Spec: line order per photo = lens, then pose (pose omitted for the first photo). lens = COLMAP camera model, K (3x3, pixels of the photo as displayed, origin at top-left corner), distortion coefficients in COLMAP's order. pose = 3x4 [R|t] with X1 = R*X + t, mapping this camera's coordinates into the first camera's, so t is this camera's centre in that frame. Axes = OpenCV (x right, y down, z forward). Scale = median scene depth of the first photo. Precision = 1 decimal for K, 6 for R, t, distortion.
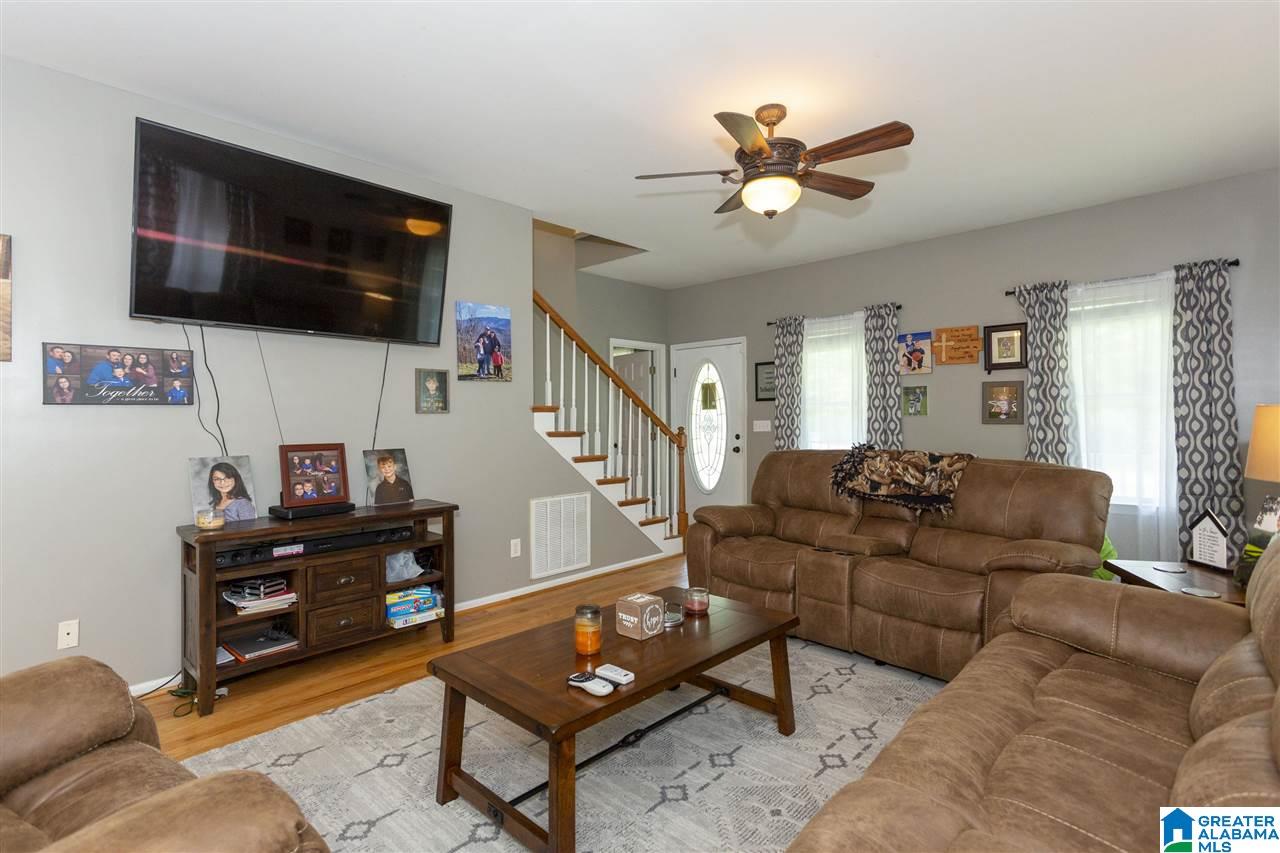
lens RADIAL K [[618.1, 0, 639.6], [0, 618.1, 420.4], [0, 0, 1]] dist [0.005065, -0.000082]
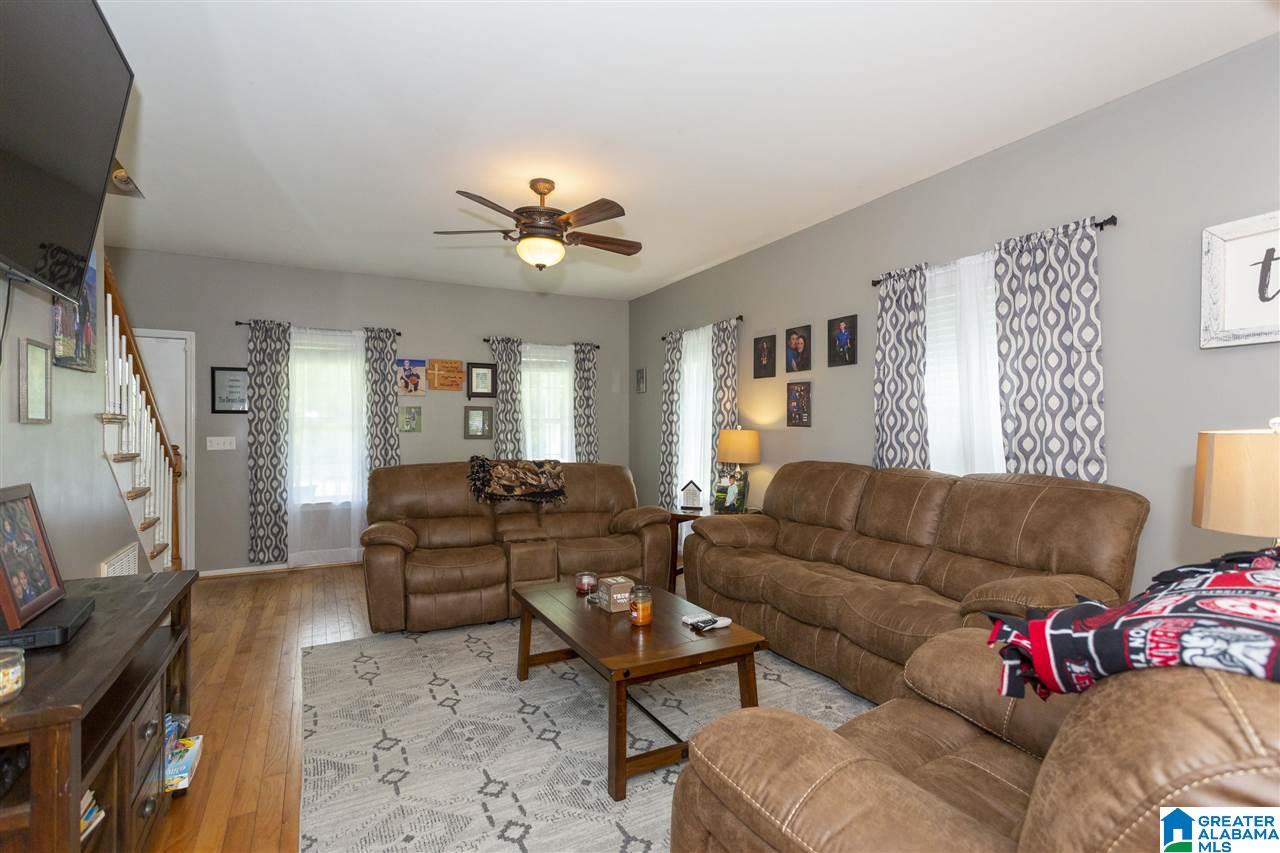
lens RADIAL K [[618.1, 0, 639.8], [0, 618.1, 434.1], [0, 0, 1]] dist [0.005065, -0.000082]
pose [[0.324324, 0.003390, 0.945940, -0.521150], [0.001092, 0.999992, -0.003958, 0.000502], [-0.945945, 0.002316, 0.324318, 0.250614]]
